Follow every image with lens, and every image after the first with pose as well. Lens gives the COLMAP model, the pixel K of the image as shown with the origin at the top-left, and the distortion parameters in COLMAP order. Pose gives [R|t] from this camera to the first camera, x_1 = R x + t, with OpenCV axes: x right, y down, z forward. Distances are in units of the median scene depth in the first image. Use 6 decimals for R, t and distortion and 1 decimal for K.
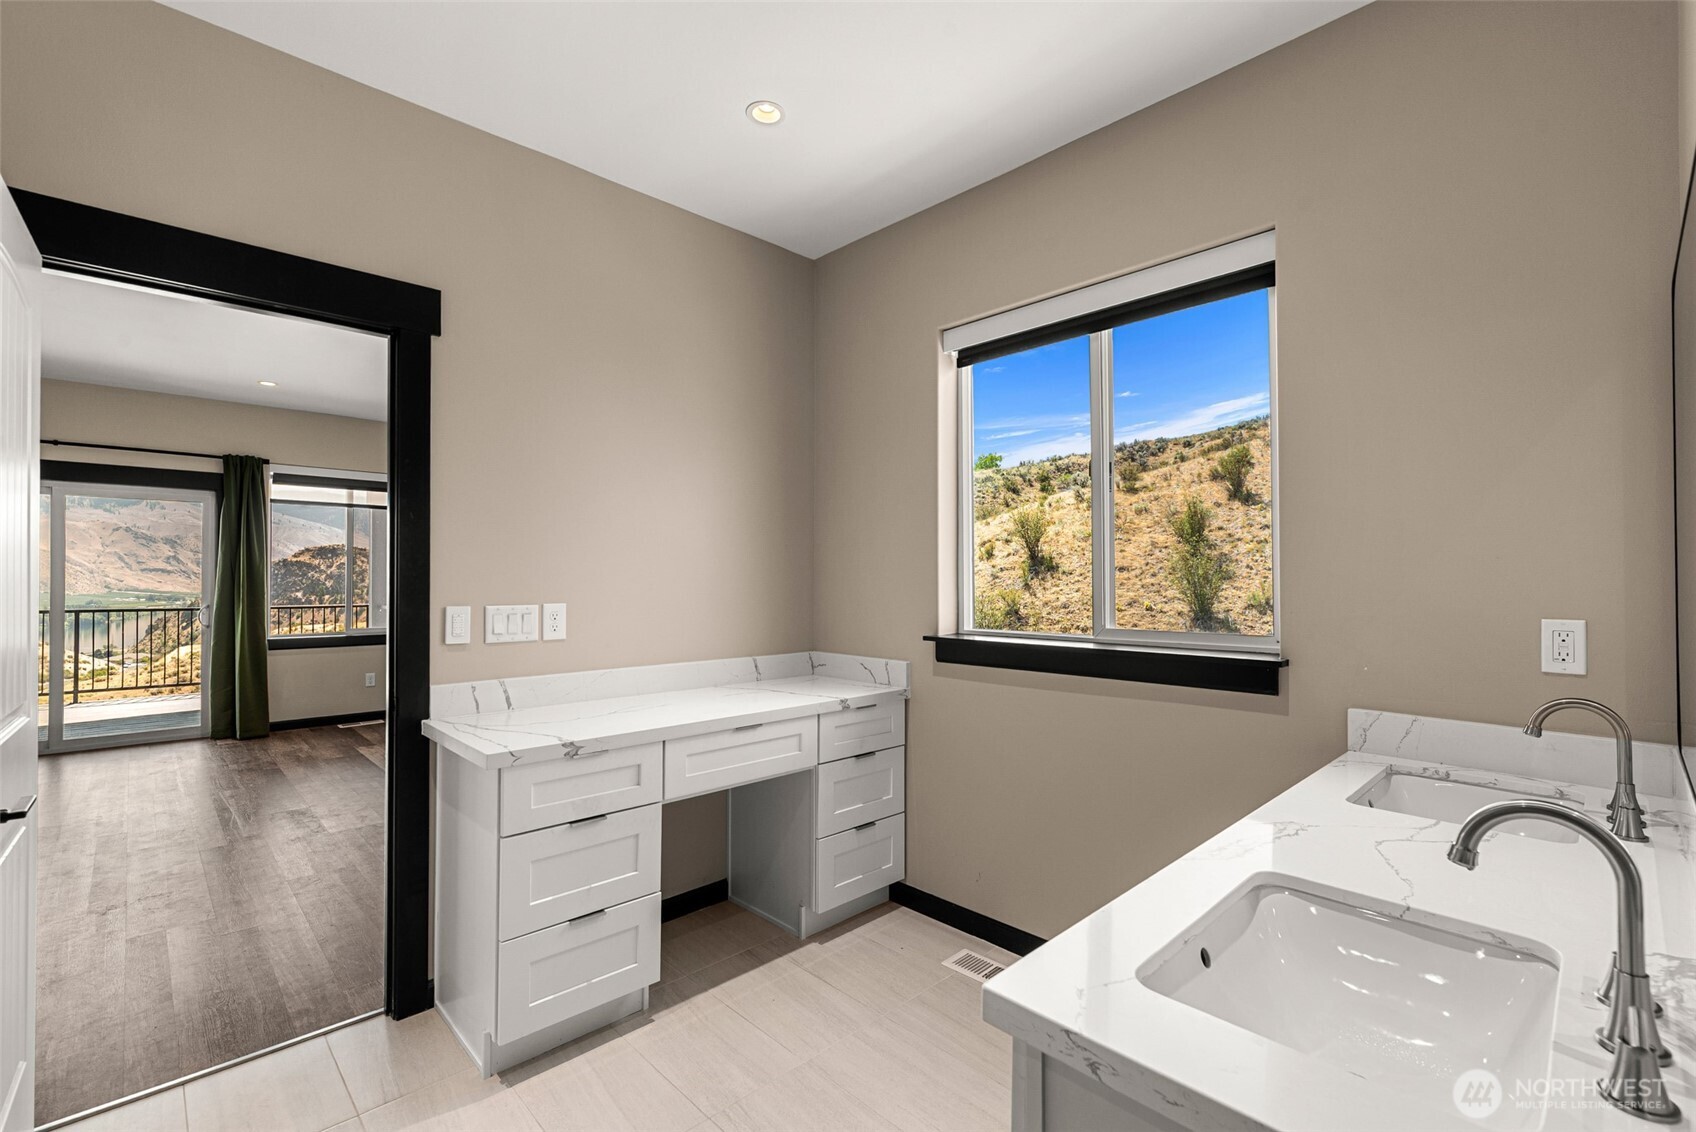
lens RADIAL K [[738.7, 0, 858.0], [0, 738.7, 573.2], [0, 0, 1]] dist [0.003890, -0.002207]
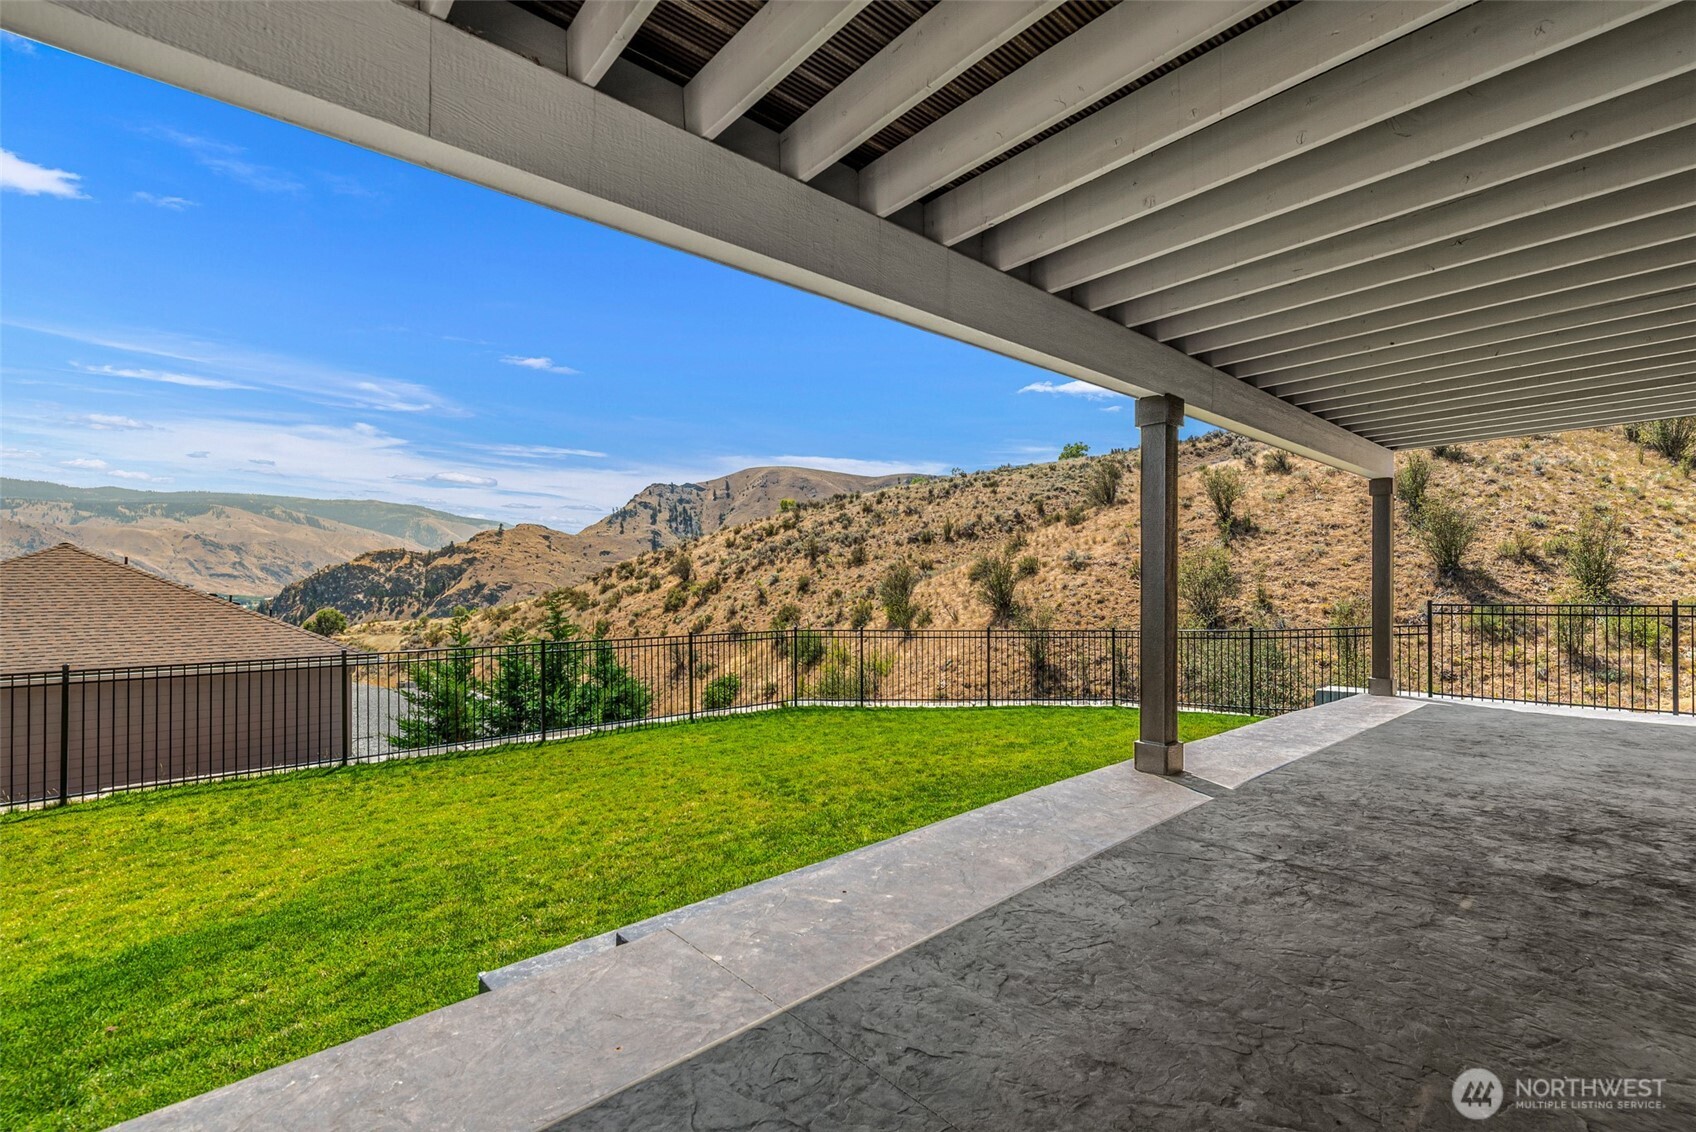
lens RADIAL K [[738.7, 0, 850.3], [0, 738.7, 569.5], [0, 0, 1]] dist [0.003890, -0.002207]
pose [[0.998693, -0.002535, -0.051038, -0.198254], [0.001898, 0.999920, -0.012534, 0.053872], [0.051066, 0.012421, 0.998618, 0.002994]]
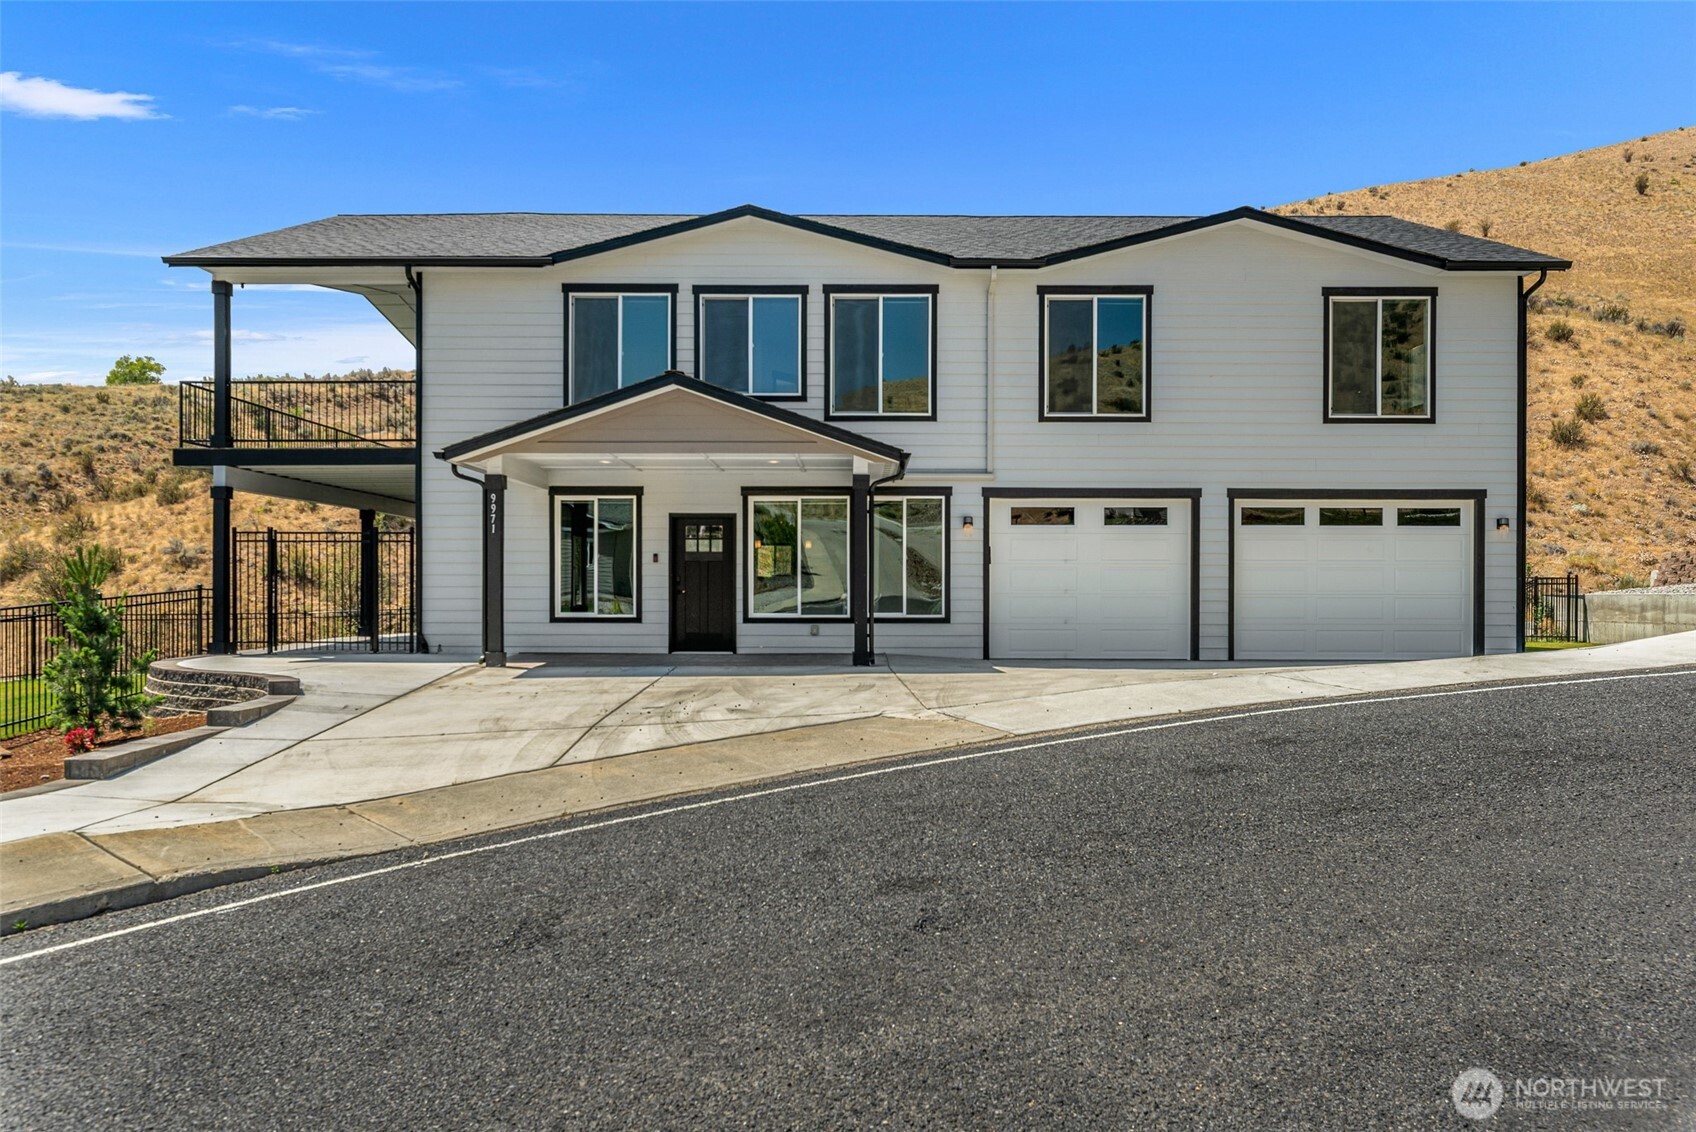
lens RADIAL K [[1232.2, 0, 850.7], [0, 1232.2, 578.7], [0, 0, 1]] dist [-0.004310, 0.003566]
pose [[0.698061, 0.010628, 0.715960, -0.347892], [-0.006417, 0.999943, -0.008588, 0.059184], [-0.716010, 0.001401, 0.698089, -0.288812]]
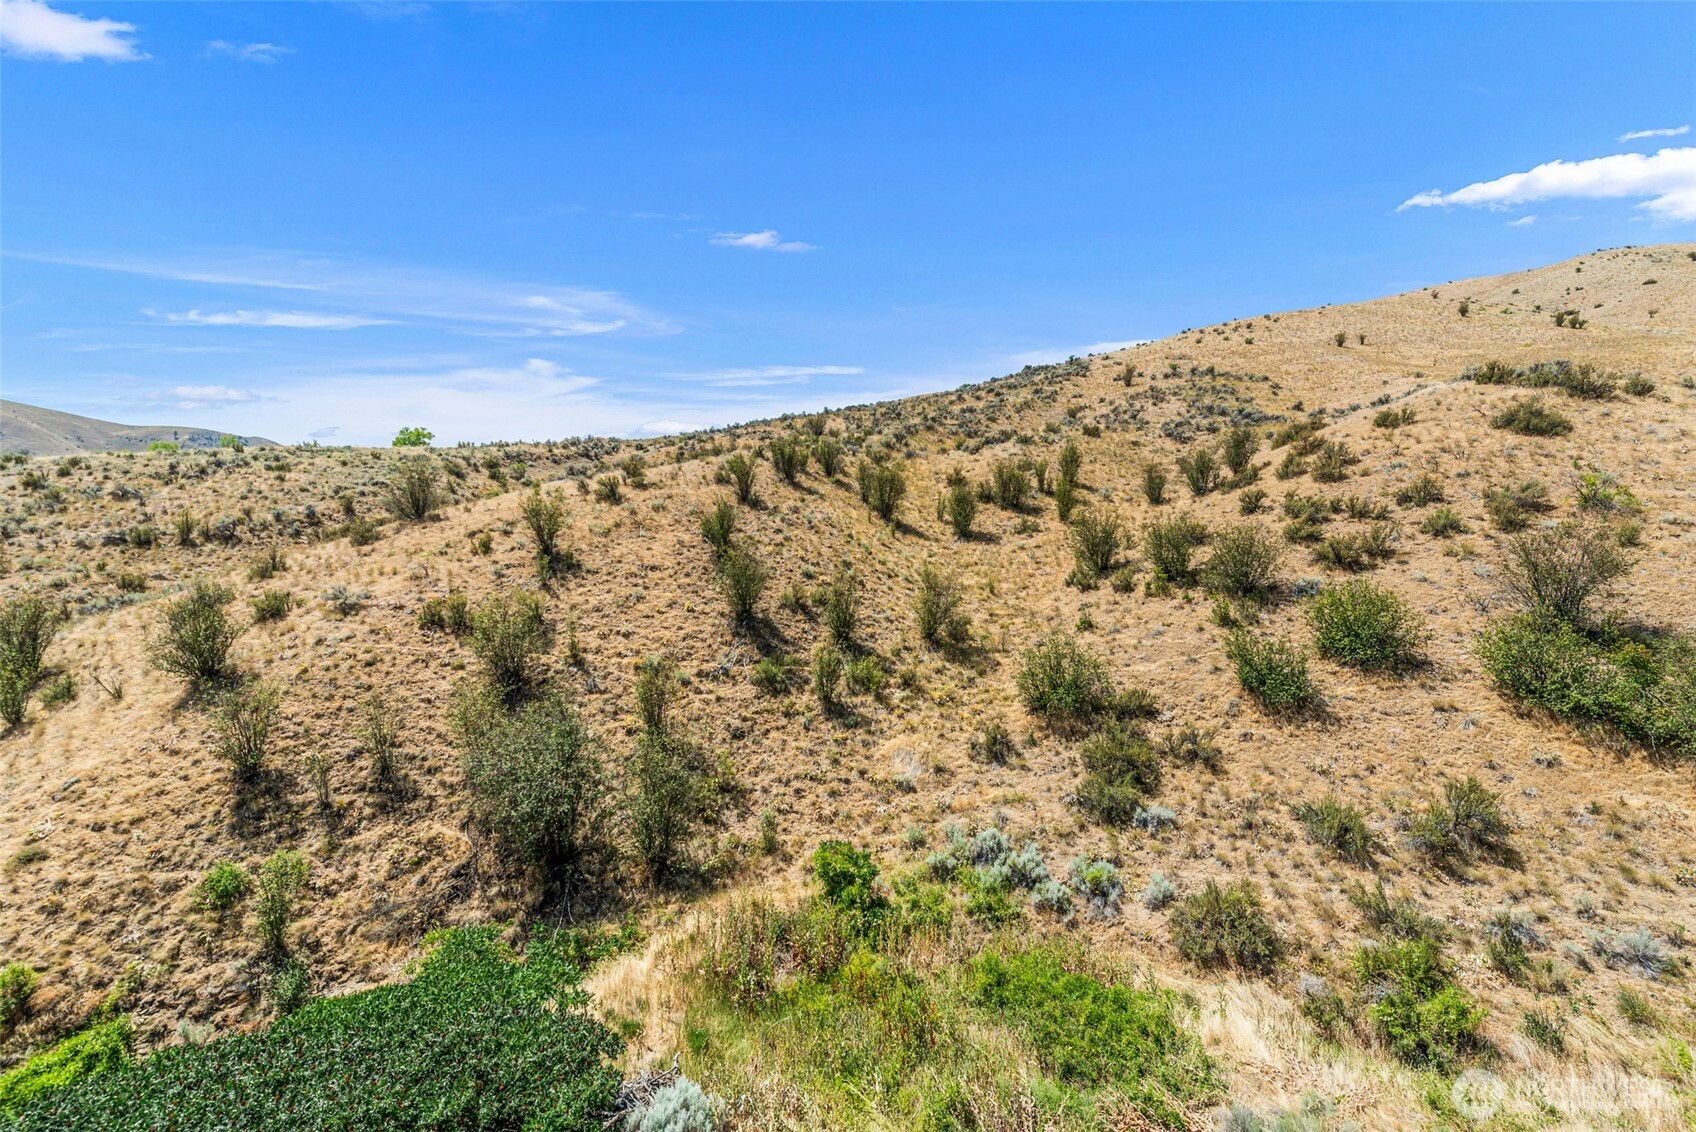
lens RADIAL K [[738.7, 0, 850.3], [0, 738.7, 561.7], [0, 0, 1]] dist [0.003890, -0.002207]
pose [[0.729191, 0.023047, 0.683922, -0.087370], [-0.013233, 0.999721, -0.019581, 0.000945], [-0.684183, 0.005228, 0.729292, 0.132581]]
